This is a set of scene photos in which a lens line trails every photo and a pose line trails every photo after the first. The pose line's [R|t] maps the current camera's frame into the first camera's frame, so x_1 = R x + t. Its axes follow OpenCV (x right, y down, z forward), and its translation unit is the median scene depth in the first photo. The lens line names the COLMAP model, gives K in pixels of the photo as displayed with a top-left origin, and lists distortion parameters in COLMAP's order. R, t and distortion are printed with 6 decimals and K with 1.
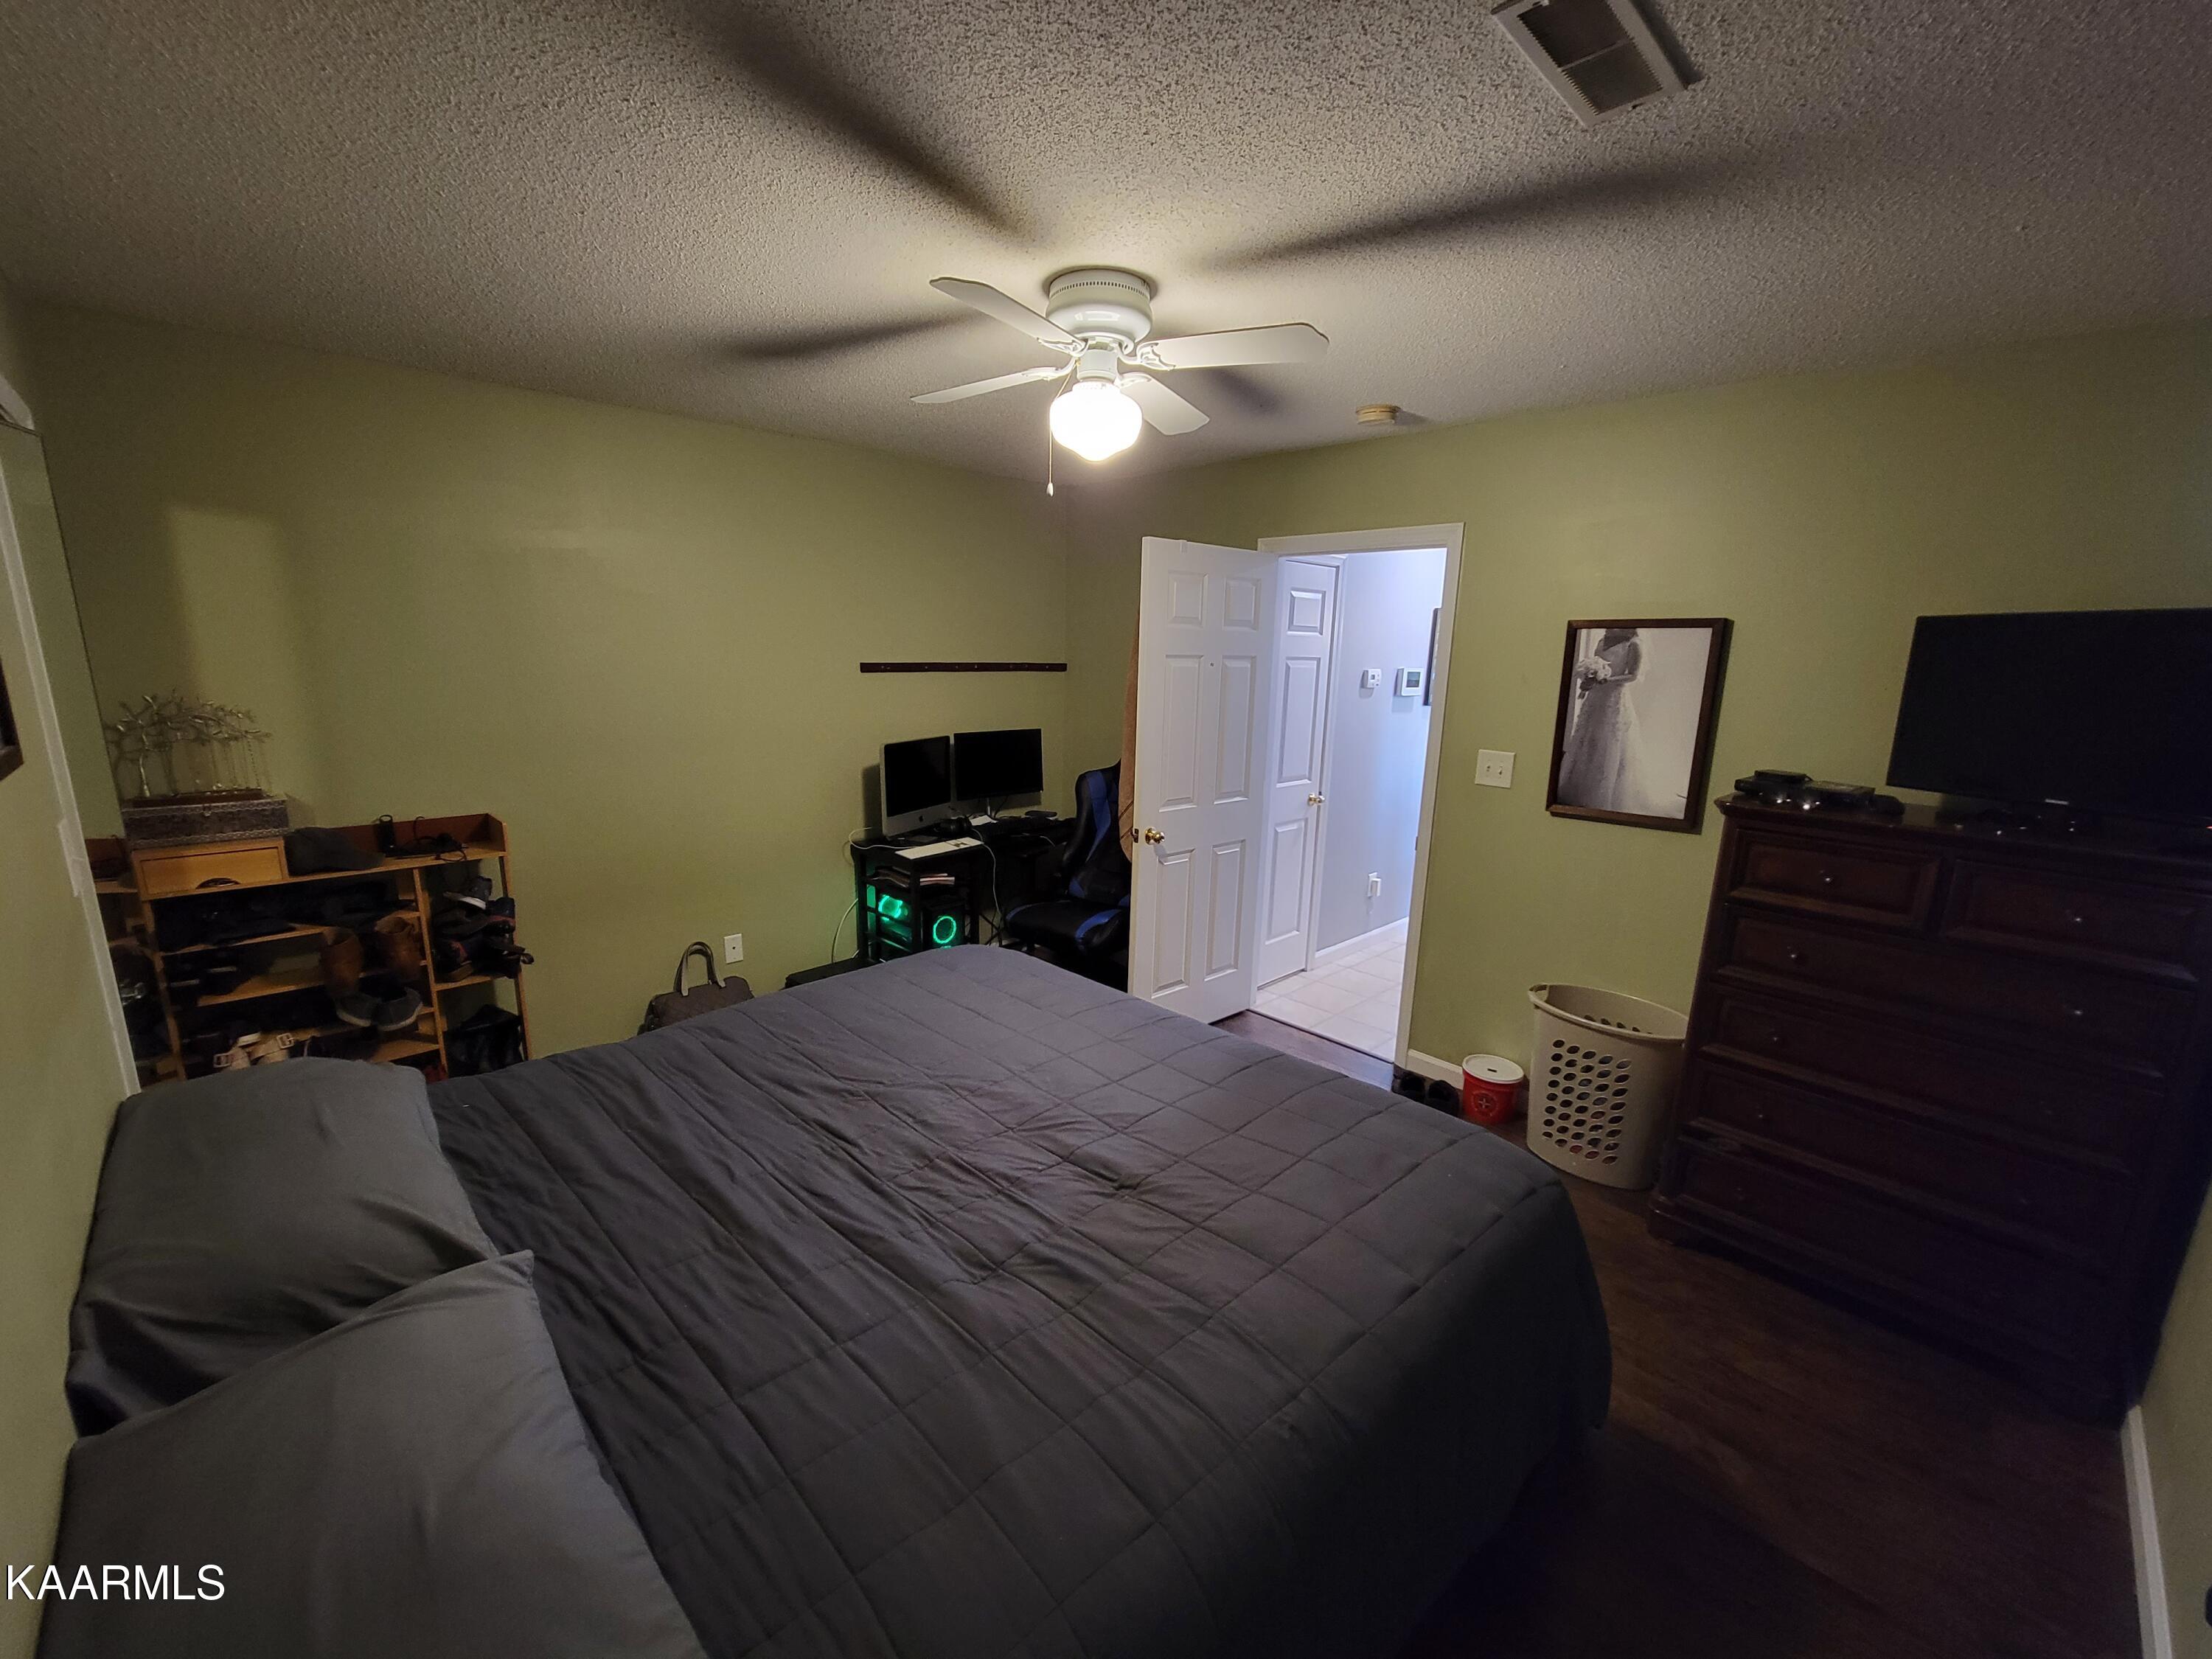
lens RADIAL K [[915.5, 0, 1107.1], [0, 915.5, 858.0], [0, 0, 1]] dist [0.000125, 0.000147]
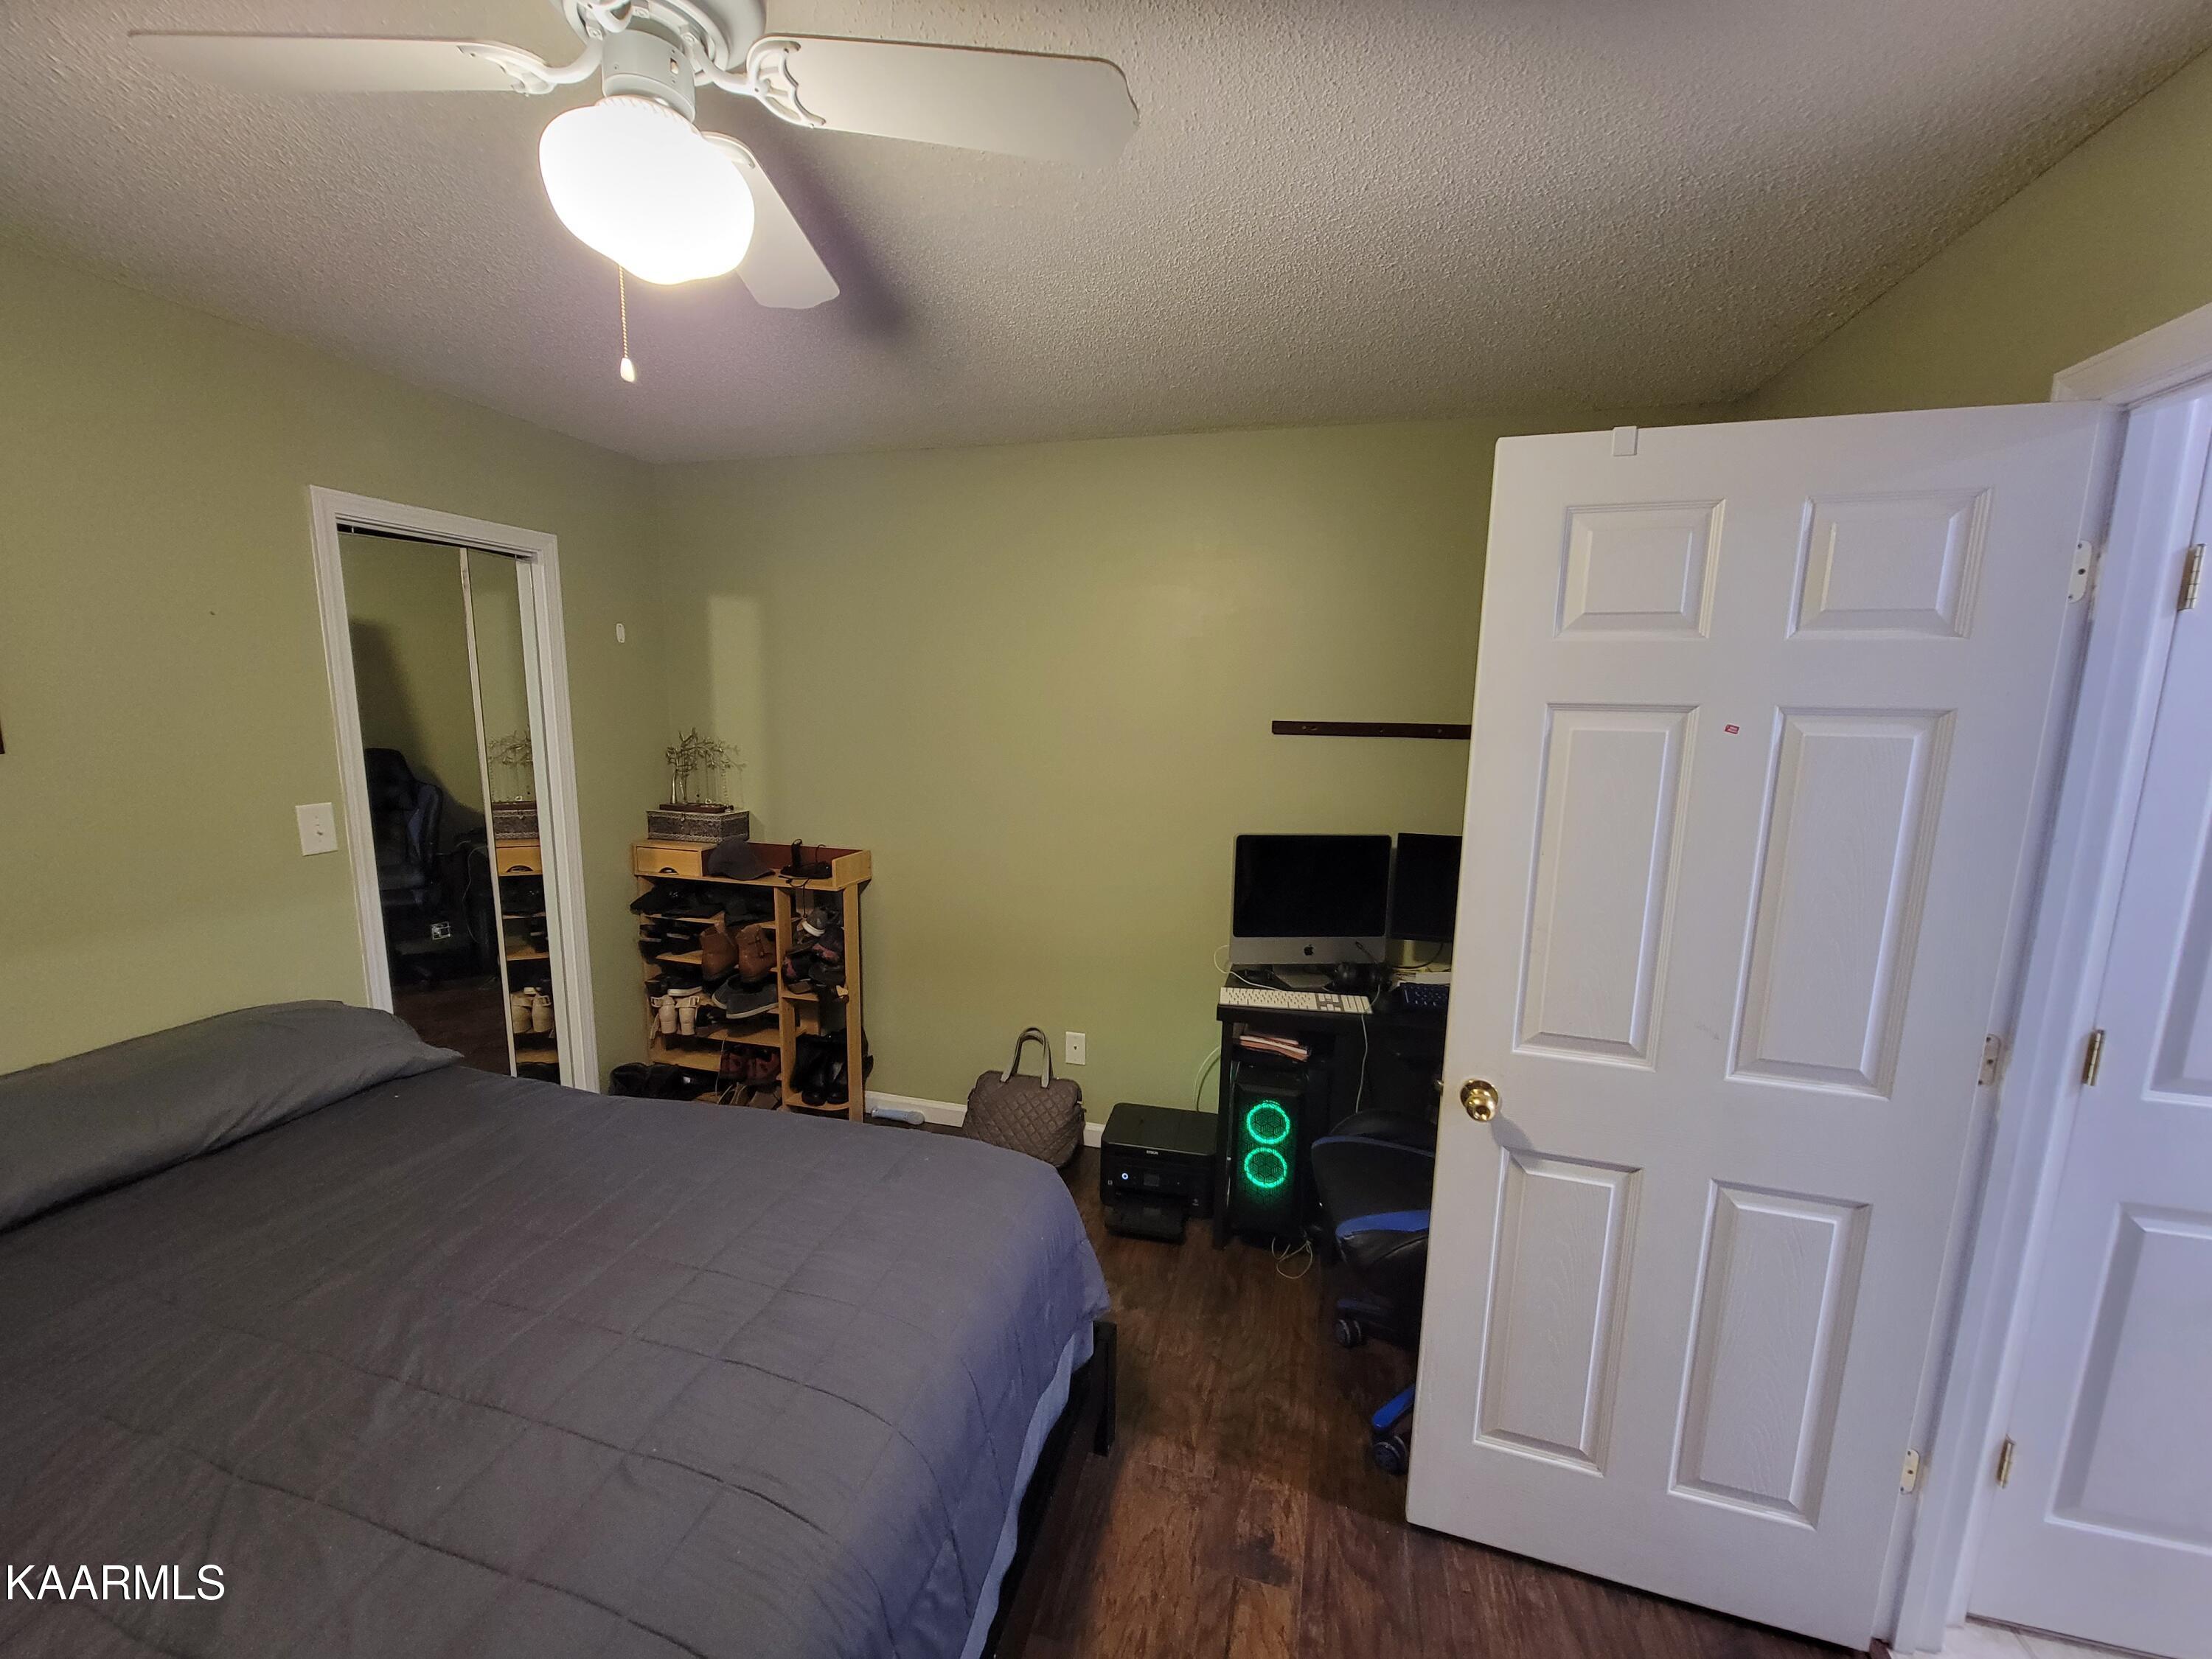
lens RADIAL K [[915.5, 0, 1107.1], [0, 915.5, 858.0], [0, 0, 1]] dist [0.000125, 0.000147]
pose [[0.487987, 0.138139, -0.861851, 0.329661], [-0.203651, 0.978165, 0.041473, -0.120543], [0.848761, 0.155279, 0.505464, 0.589512]]
